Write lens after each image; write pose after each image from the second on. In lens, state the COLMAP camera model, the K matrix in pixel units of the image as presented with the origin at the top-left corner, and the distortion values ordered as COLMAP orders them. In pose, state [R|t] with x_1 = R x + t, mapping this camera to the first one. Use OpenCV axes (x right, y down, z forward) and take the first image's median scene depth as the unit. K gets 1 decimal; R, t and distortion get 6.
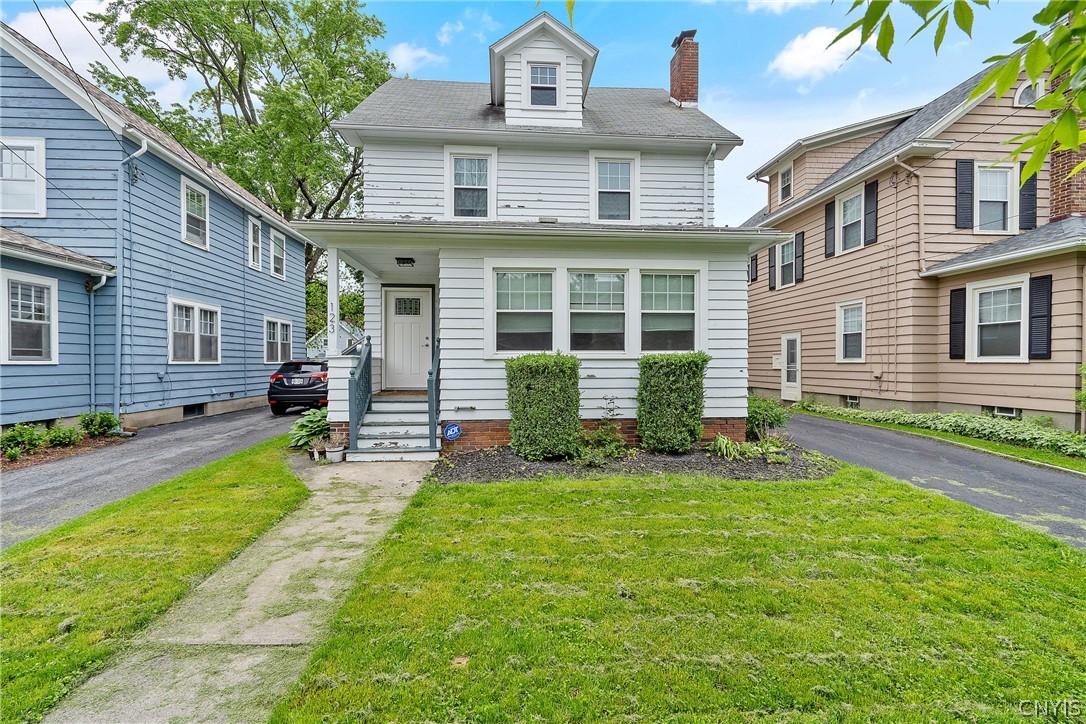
lens RADIAL K [[503.7, 0, 543.7], [0, 503.7, 366.5], [0, 0, 1]] dist [0.000276, -0.000020]
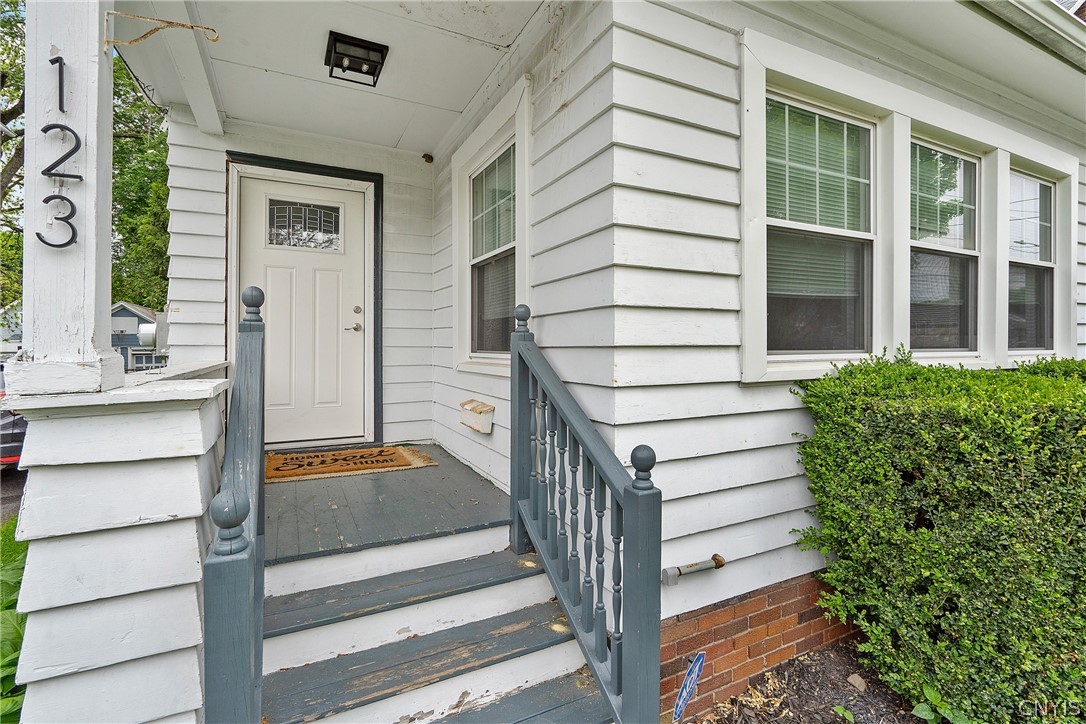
lens RADIAL K [[503.7, 0, 538.1], [0, 503.7, 339.3], [0, 0, 1]] dist [0.000276, -0.000020]
pose [[0.923499, 0.003711, 0.383583, -0.336476], [0.001520, 0.999910, -0.013333, -0.036089], [-0.383597, 0.012896, 0.923410, 0.773361]]
